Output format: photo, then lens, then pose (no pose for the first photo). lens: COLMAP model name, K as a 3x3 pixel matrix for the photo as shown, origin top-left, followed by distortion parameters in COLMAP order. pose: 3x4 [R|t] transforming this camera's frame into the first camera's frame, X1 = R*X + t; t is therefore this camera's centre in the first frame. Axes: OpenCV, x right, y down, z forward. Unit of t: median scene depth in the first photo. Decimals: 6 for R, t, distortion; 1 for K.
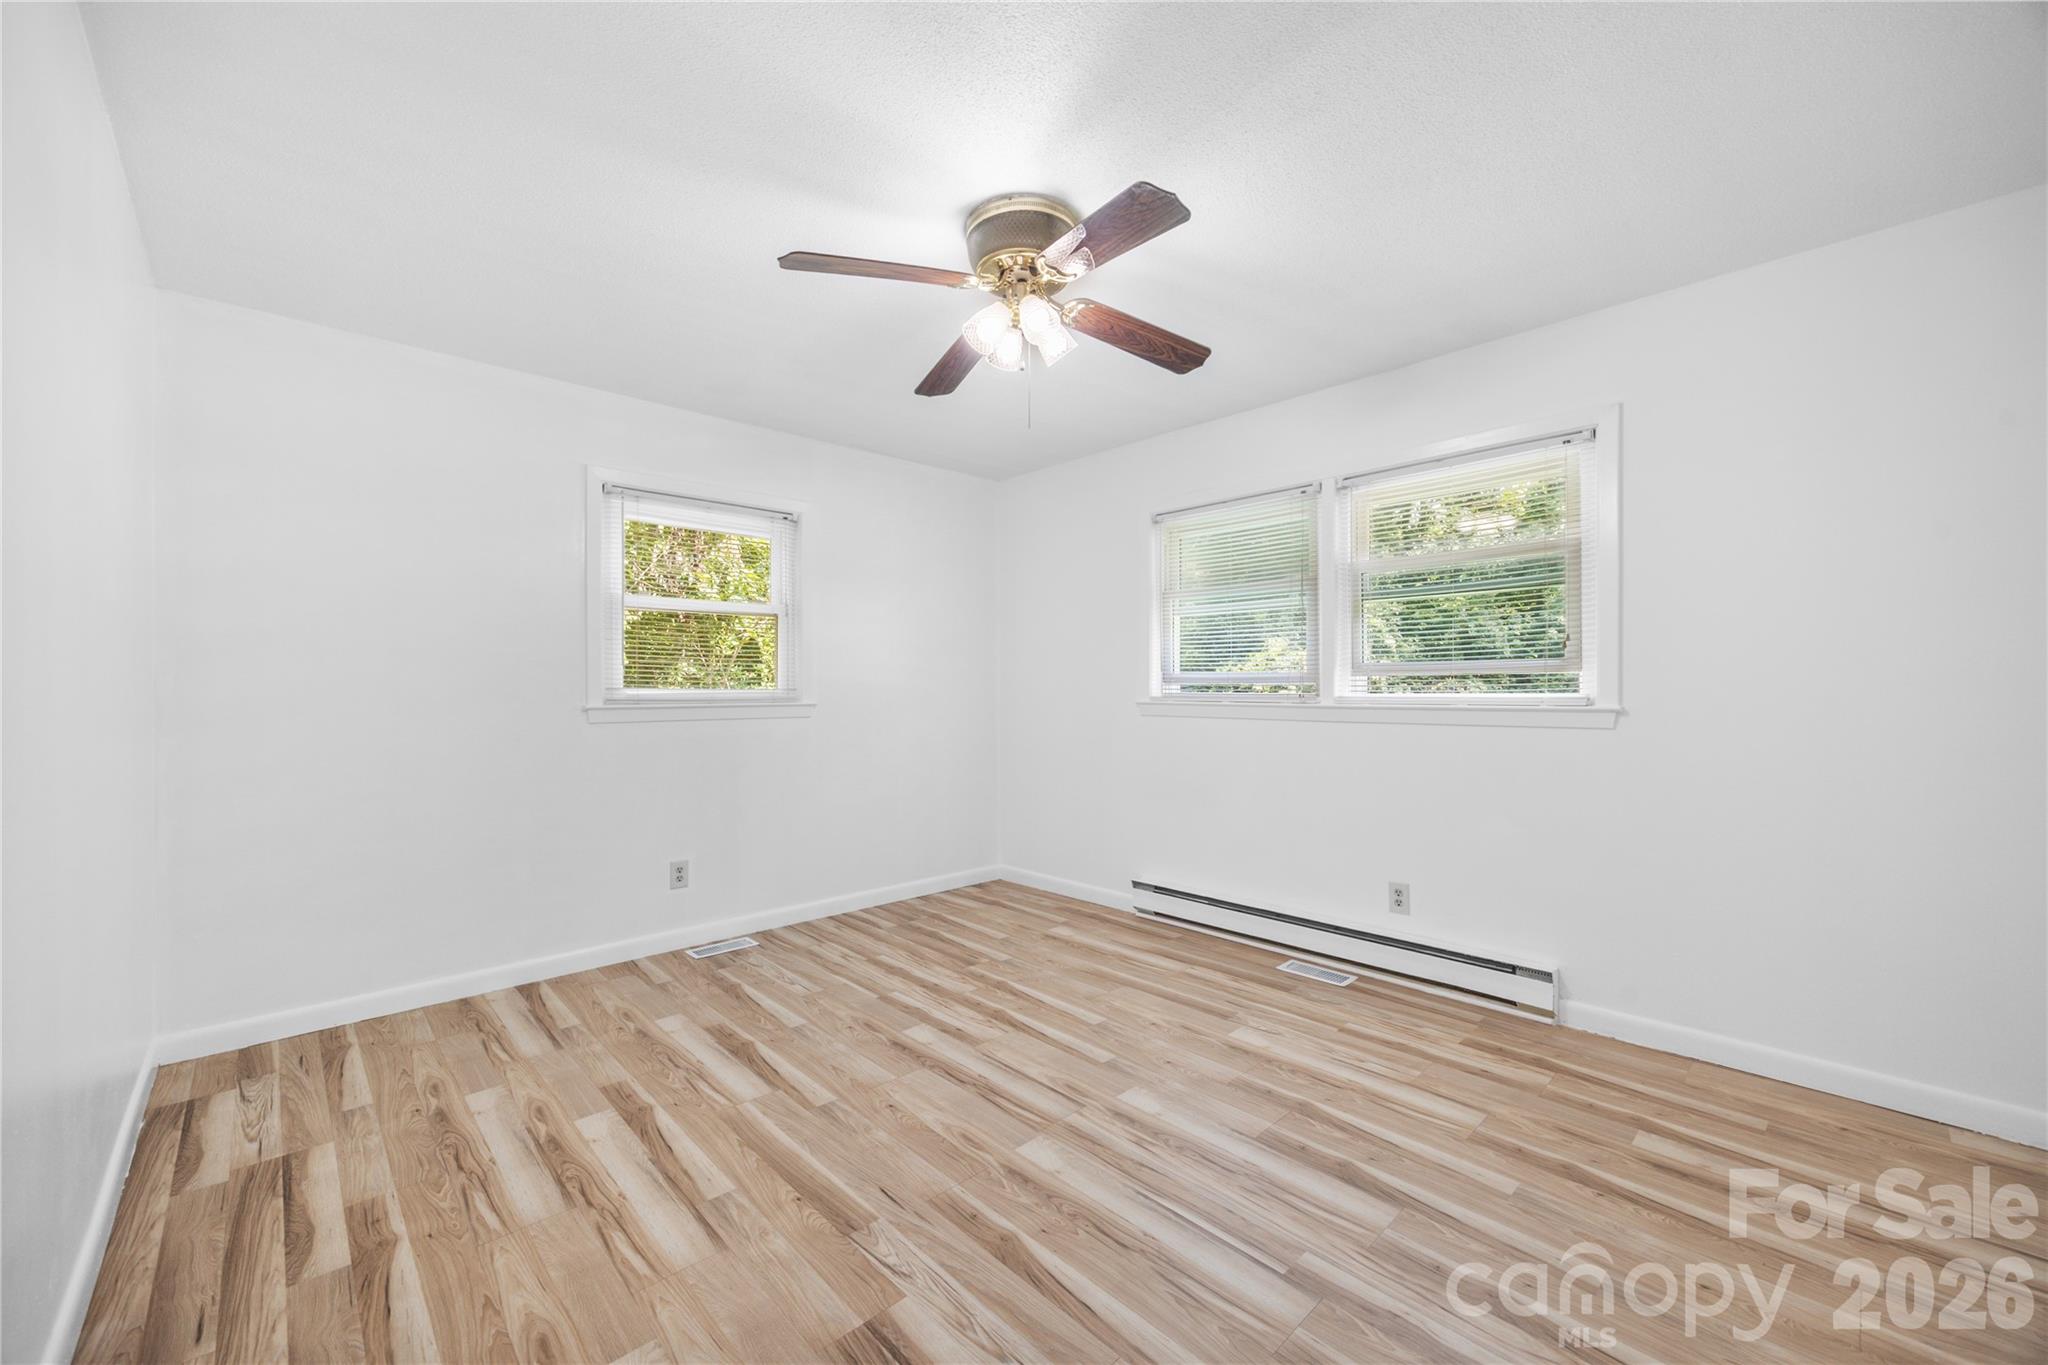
lens RADIAL K [[800.9, 0, 1027.7], [0, 800.9, 684.0], [0, 0, 1]] dist [0.003321, -0.000180]
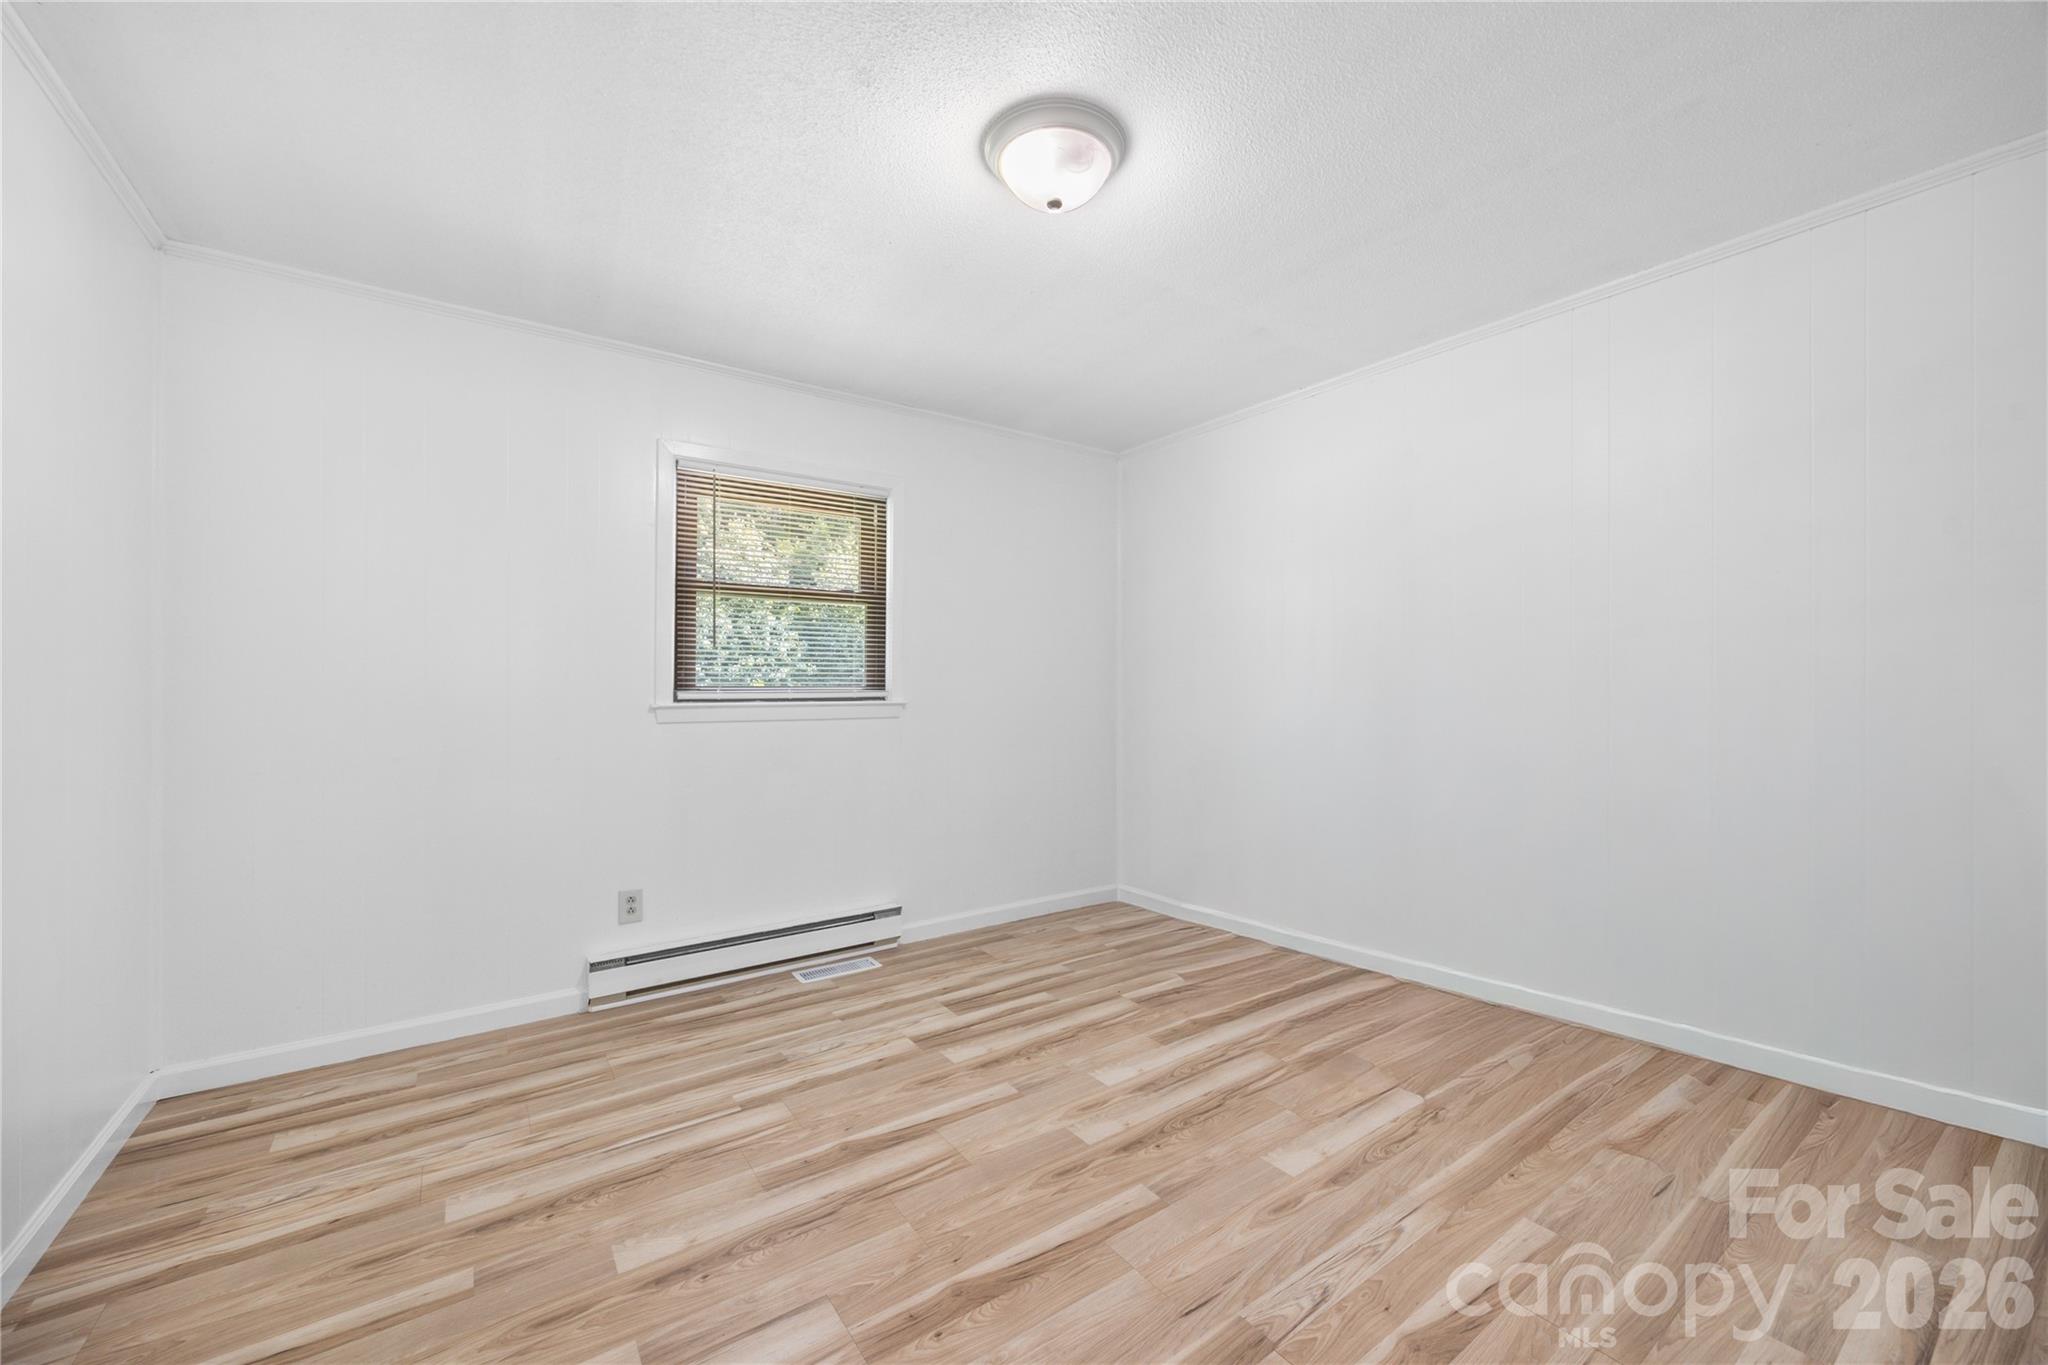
lens RADIAL K [[797.7, 0, 1024.0], [0, 797.7, 682.5], [0, 0, 1]] dist [-0.001474, -0.000205]
pose [[0.141375, 0.004444, 0.989946, -0.661853], [-0.003518, 0.999986, -0.003987, 0.004190], [-0.989950, -0.002919, 0.141389, 0.700351]]
